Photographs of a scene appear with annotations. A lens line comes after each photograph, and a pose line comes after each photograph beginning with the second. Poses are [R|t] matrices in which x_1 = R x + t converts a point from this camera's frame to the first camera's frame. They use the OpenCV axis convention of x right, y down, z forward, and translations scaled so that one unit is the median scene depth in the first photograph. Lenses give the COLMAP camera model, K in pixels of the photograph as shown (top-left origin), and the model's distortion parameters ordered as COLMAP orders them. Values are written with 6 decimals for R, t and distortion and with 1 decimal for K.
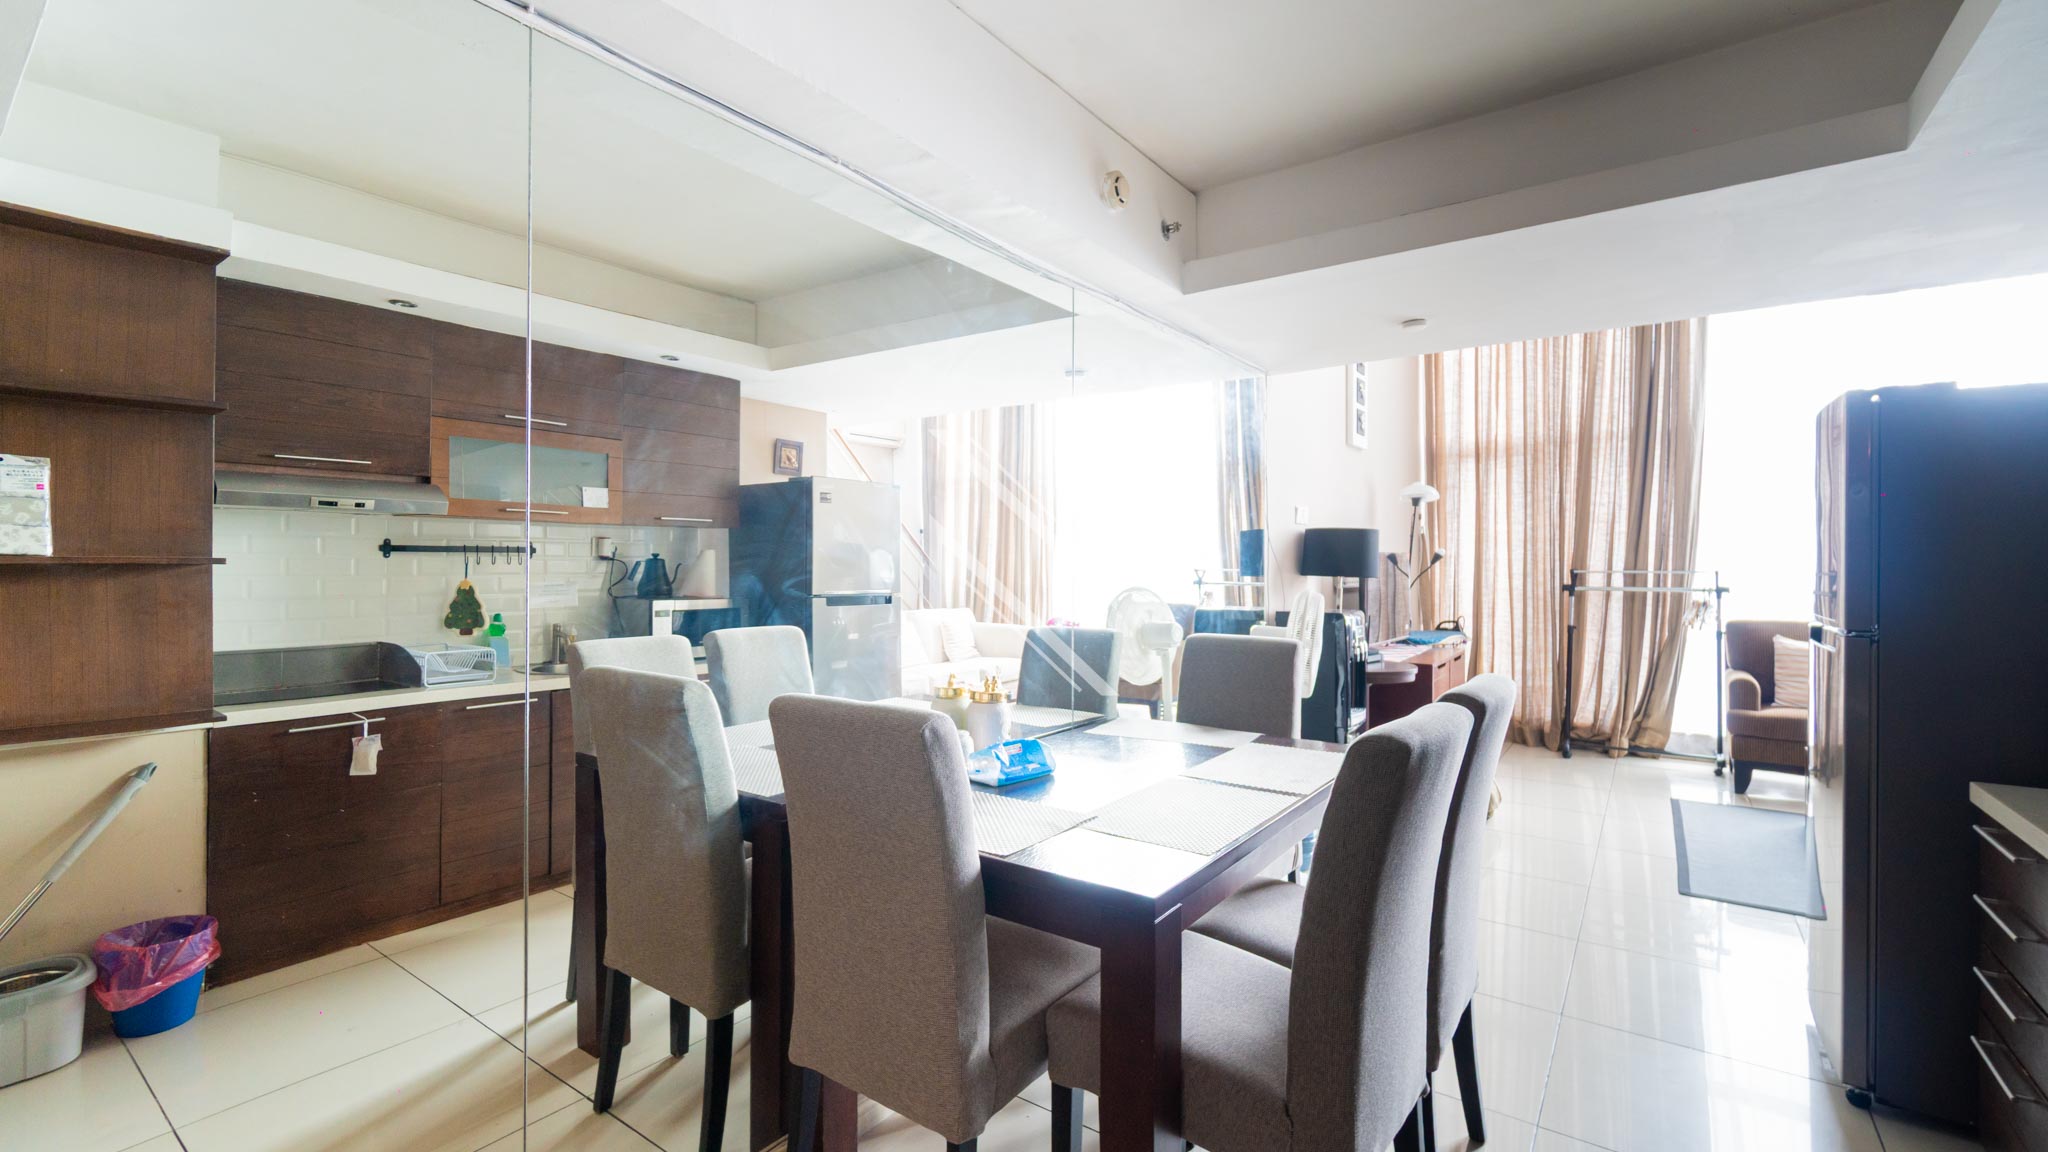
lens RADIAL K [[892.6, 0, 999.2], [0, 892.6, 563.1], [0, 0, 1]] dist [-0.002993, -0.000844]
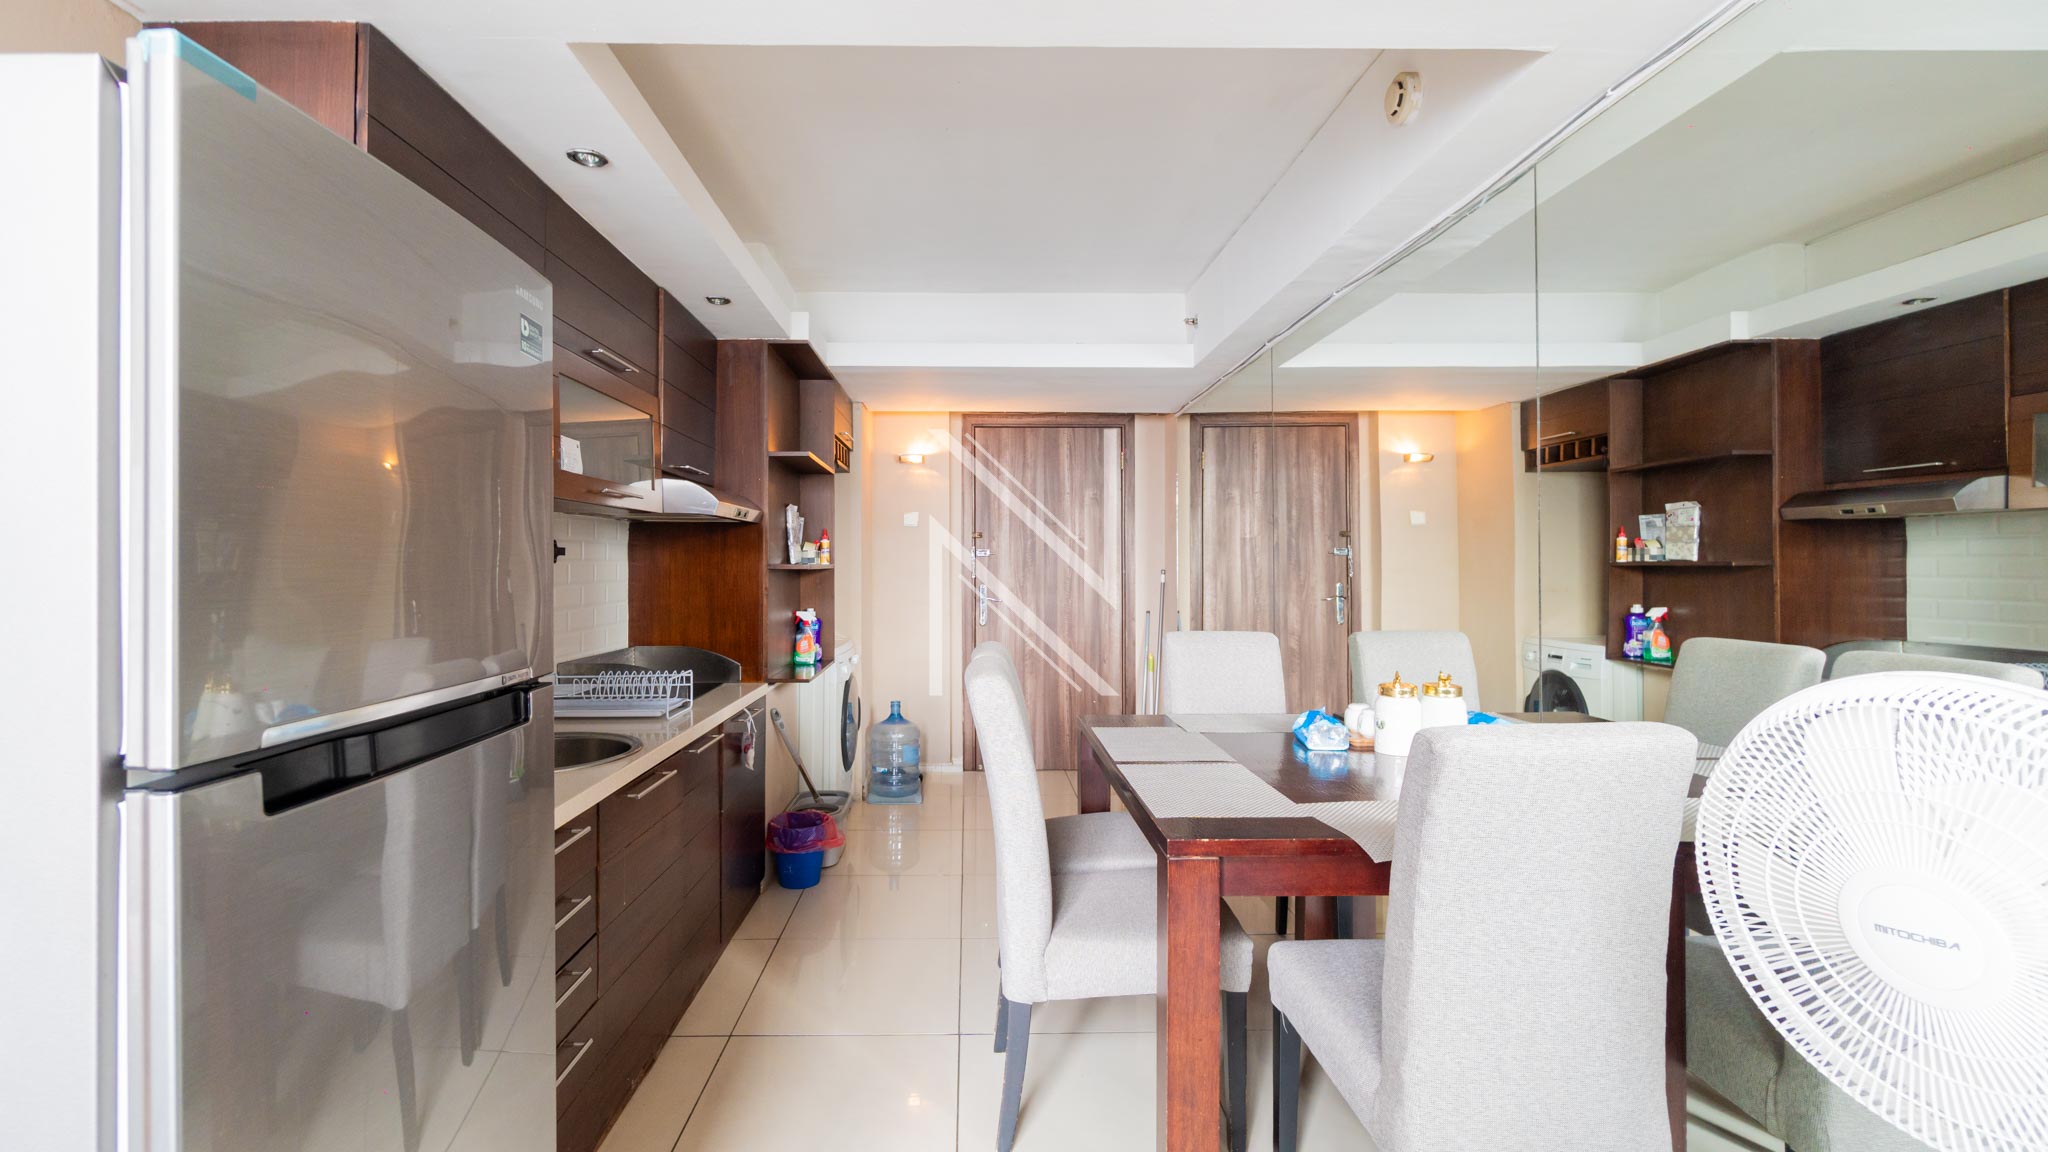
lens RADIAL K [[892.6, 0, 999.2], [0, 892.6, 563.1], [0, 0, 1]] dist [-0.002993, -0.000844]
pose [[-0.784302, -0.005275, -0.620357, 0.484419], [0.000527, 0.999958, -0.009169, 0.005147], [0.620380, -0.007519, -0.784266, 0.743019]]
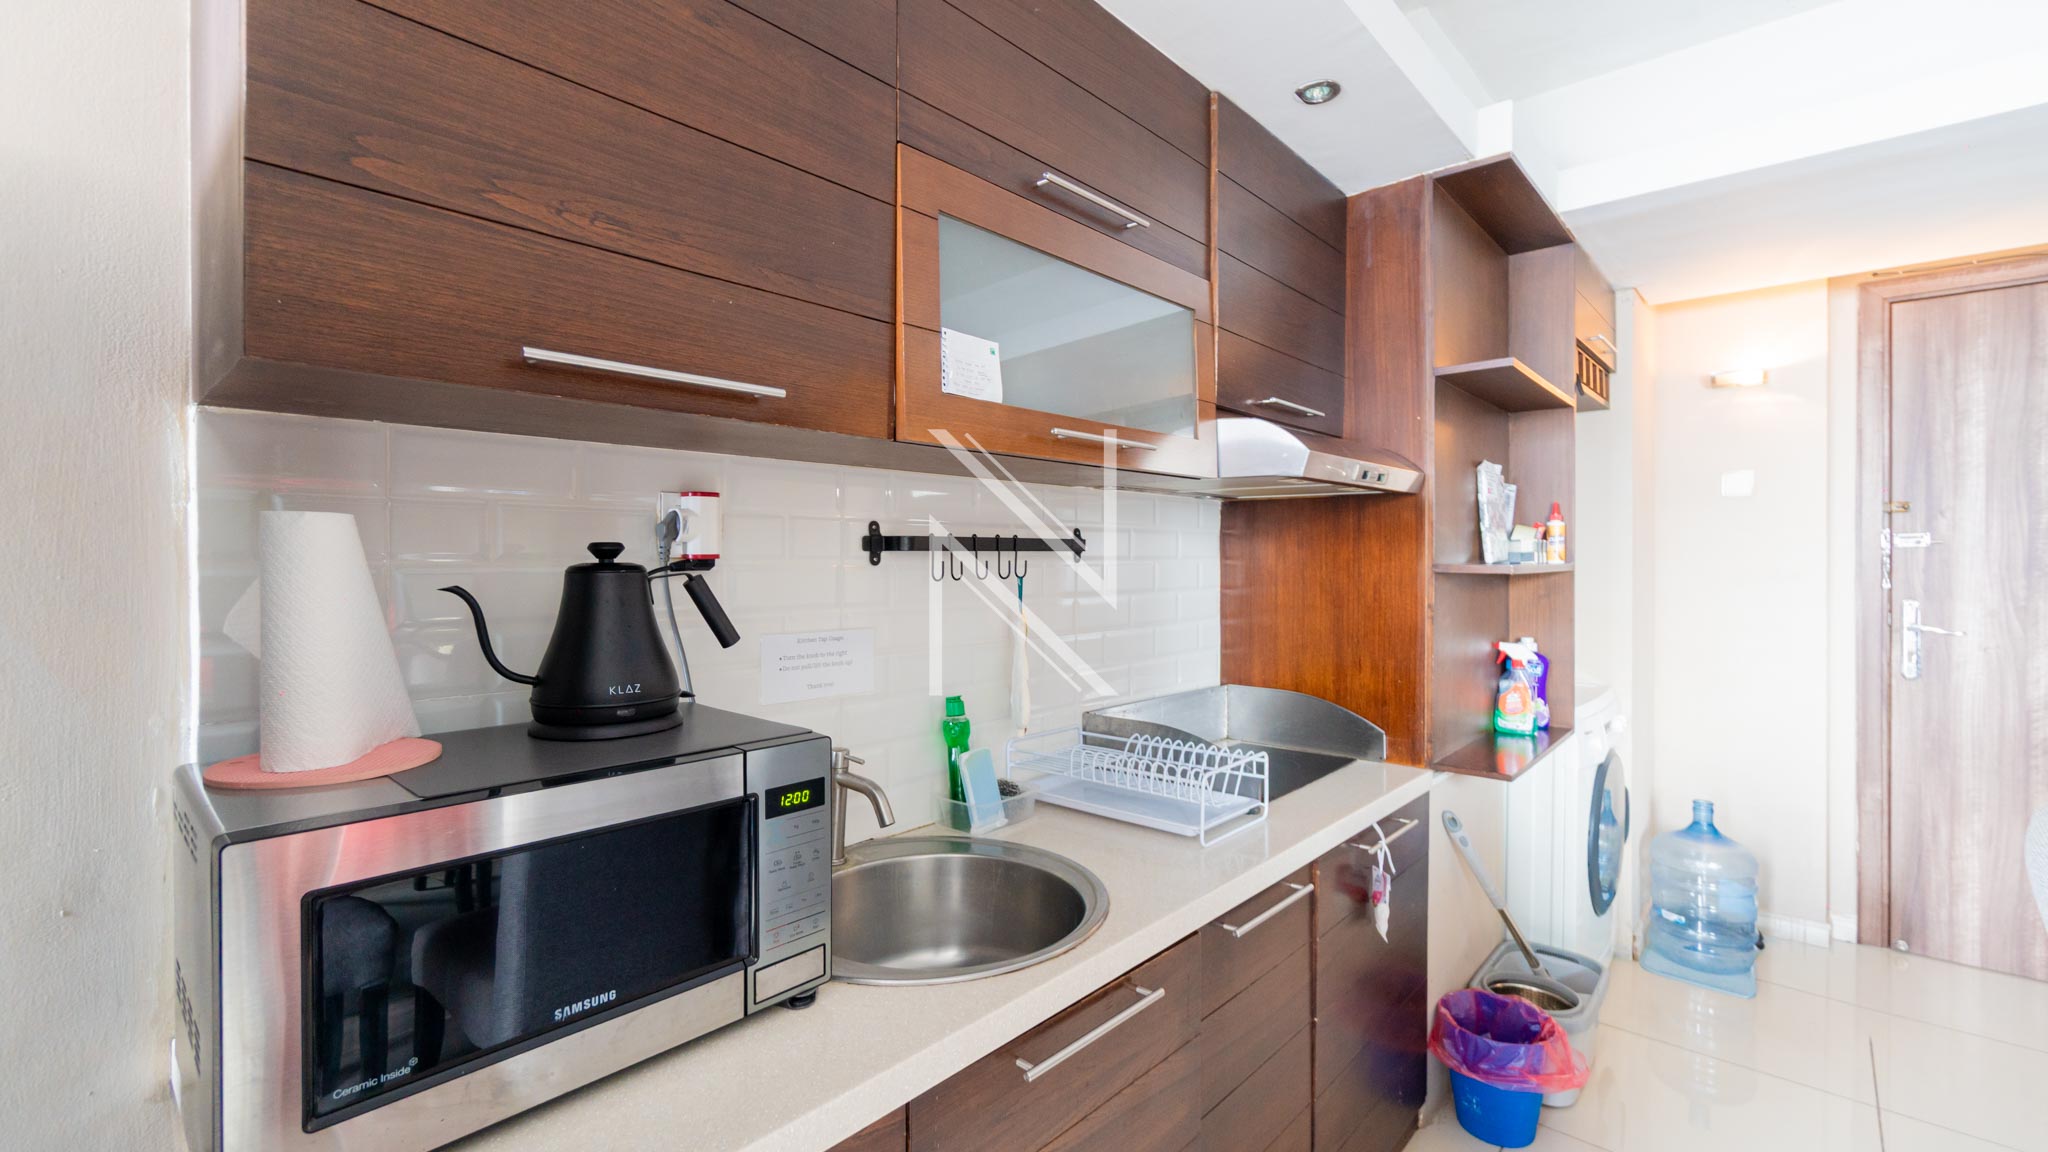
lens RADIAL K [[892.6, 0, 999.2], [0, 892.6, 563.1], [0, 0, 1]] dist [-0.002993, -0.000844]
pose [[-0.994455, -0.004698, 0.105062, 0.306308], [-0.004722, 0.999989, 0.000019, -0.001536], [-0.105061, -0.000477, -0.994466, 0.435405]]
